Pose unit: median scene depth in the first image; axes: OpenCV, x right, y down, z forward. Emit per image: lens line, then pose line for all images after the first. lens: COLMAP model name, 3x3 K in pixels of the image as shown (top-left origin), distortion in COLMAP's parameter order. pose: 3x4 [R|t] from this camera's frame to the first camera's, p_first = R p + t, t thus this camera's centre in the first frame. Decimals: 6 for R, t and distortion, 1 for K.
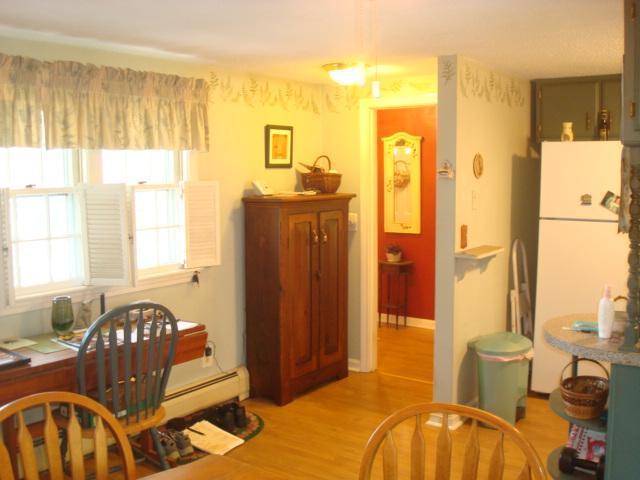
lens RADIAL K [[689.2, 0, 320.5], [0, 689.2, 222.9], [0, 0, 1]] dist [-0.000033, -0.017632]
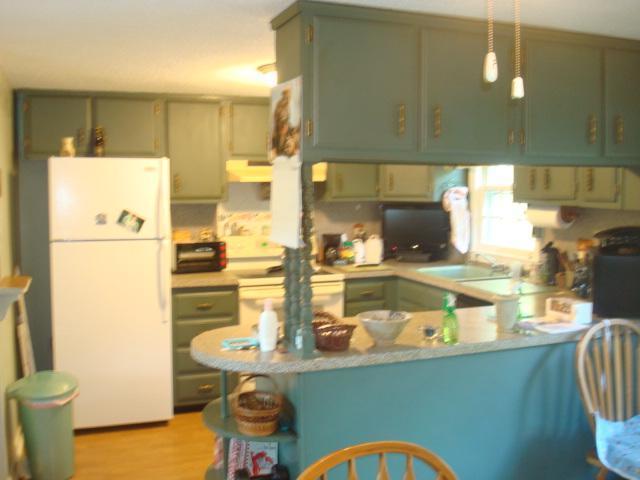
lens RADIAL K [[682.7, 0, 321.2], [0, 682.7, 224.4], [0, 0, 1]] dist [-0.136338, -0.027717]
pose [[0.554120, -0.043612, 0.831293, -0.317766], [0.066144, 0.997776, 0.008256, -0.018851], [-0.829805, 0.050410, 0.555772, 0.323323]]
